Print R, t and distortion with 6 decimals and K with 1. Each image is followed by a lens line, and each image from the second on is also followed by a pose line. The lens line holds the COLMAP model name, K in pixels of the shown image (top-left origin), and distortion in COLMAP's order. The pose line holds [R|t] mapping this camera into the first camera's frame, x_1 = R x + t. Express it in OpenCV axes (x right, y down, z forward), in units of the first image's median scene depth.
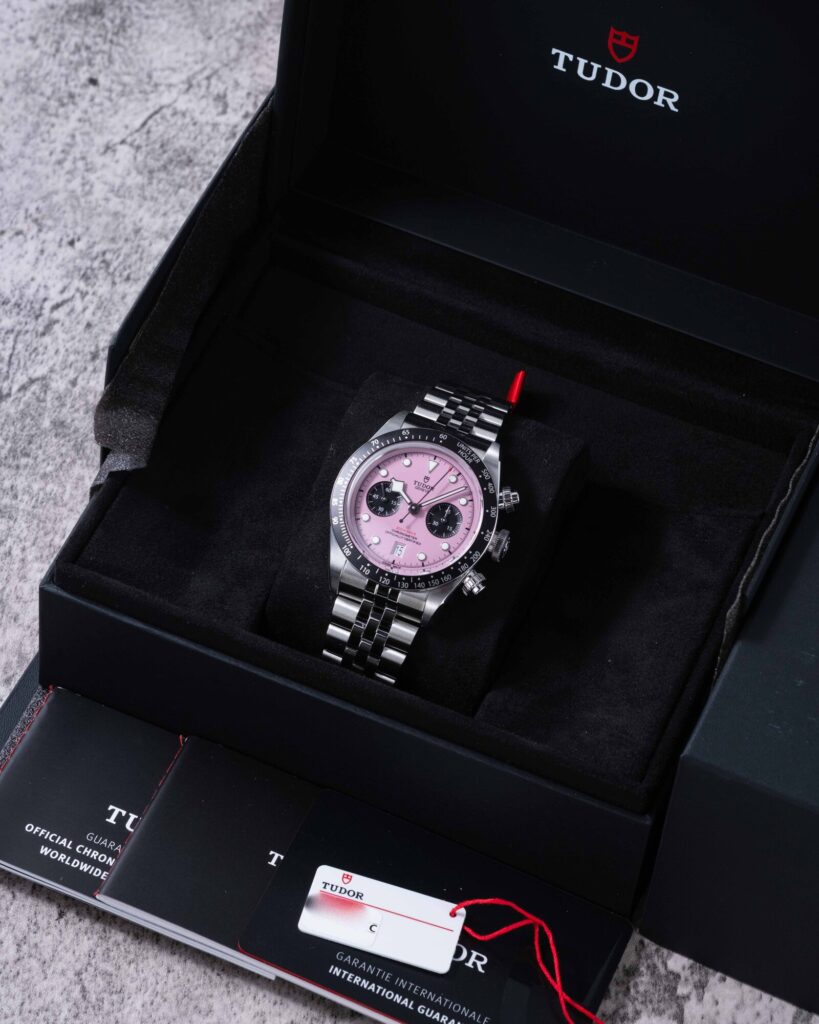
lens RADIAL K [[4288.5, 0, 409.5], [0, 4288.5, 512.0], [0, 0, 1]] dist [-0.343447, 2.467567]
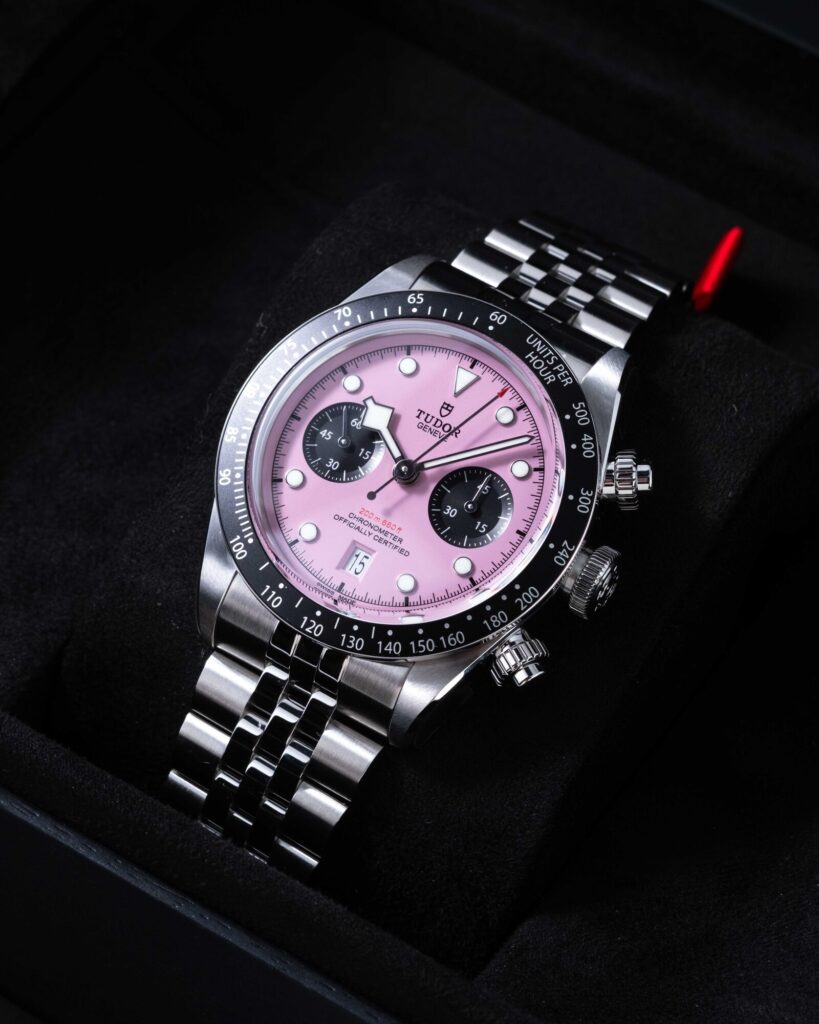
lens RADIAL K [[4288.5, 0, 409.5], [0, 4288.5, 512.0], [0, 0, 1]] dist [-0.343447, 2.467567]
pose [[0.984060, 0.124370, -0.127112, 0.056771], [-0.129242, 0.991135, -0.030796, 0.016487], [0.122155, 0.046733, 0.991410, 0.570673]]
